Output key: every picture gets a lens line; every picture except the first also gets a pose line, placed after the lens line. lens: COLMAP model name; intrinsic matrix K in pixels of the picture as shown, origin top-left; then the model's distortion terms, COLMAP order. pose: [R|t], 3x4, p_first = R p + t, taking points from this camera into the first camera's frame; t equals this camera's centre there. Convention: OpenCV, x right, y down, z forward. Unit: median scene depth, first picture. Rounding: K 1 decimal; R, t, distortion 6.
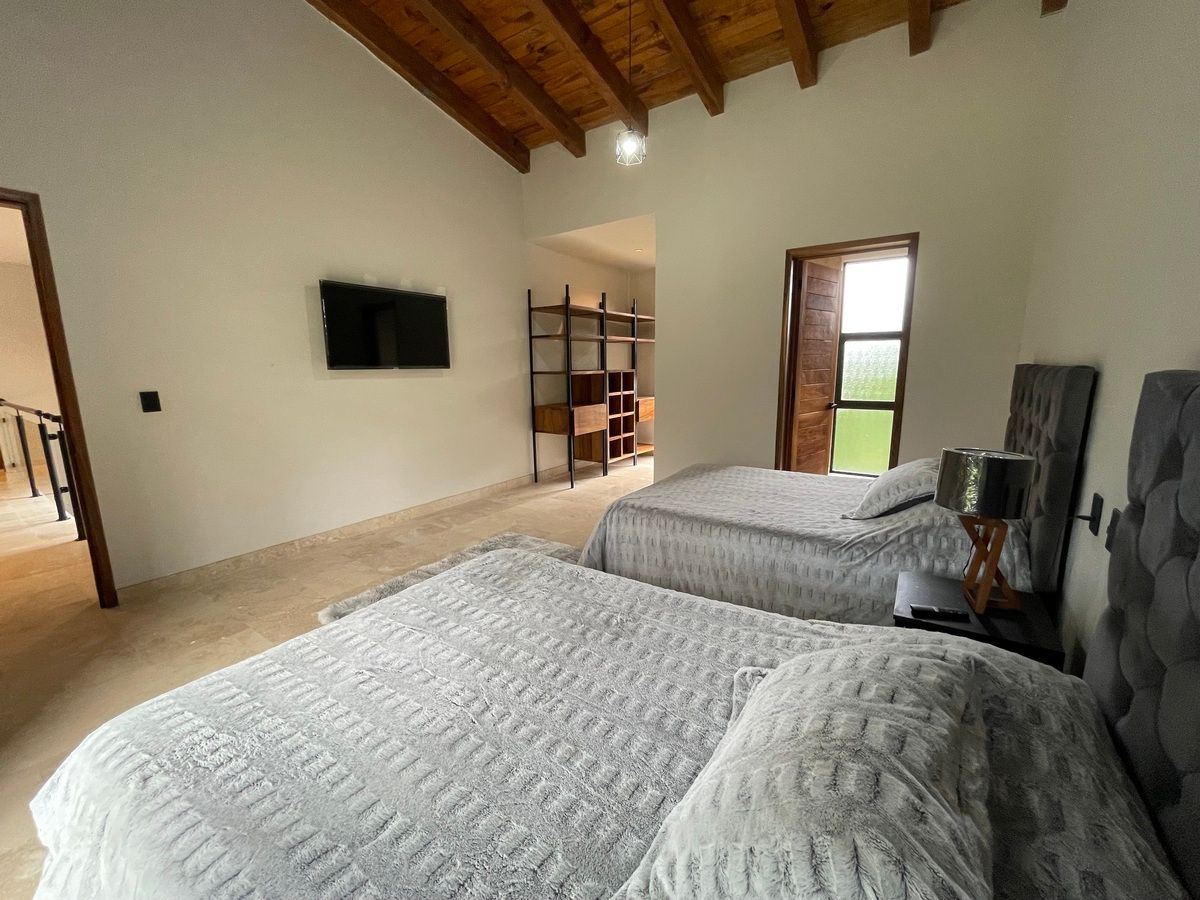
lens RADIAL K [[482.6, 0, 602.4], [0, 482.6, 447.9], [0, 0, 1]] dist [-0.000648, 0.000434]
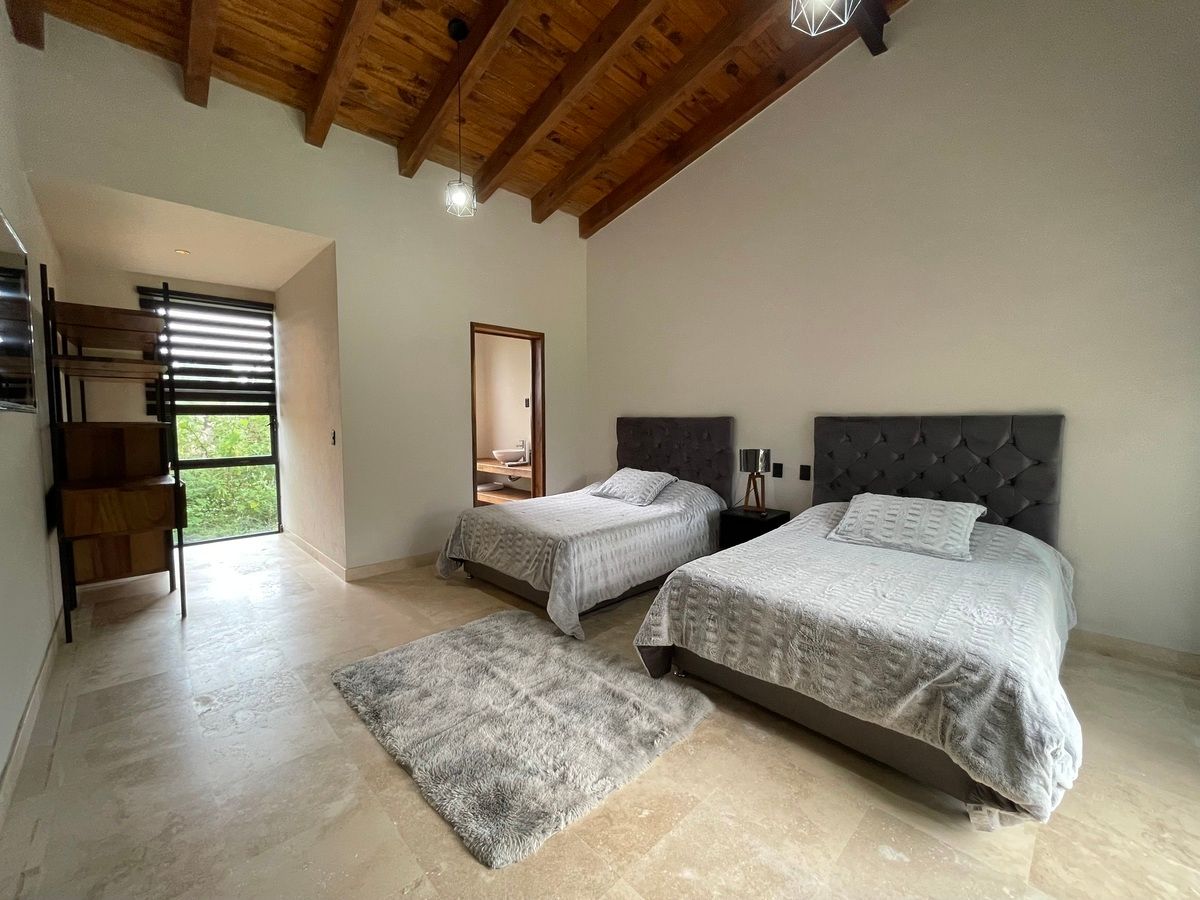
lens RADIAL K [[482.6, 0, 601.6], [0, 482.6, 448.7], [0, 0, 1]] dist [-0.000648, 0.000434]
pose [[0.191541, -0.054562, 0.979967, -0.889753], [0.165419, 0.985965, 0.022564, -0.085646], [-0.967444, 0.157784, 0.197878, 0.586654]]
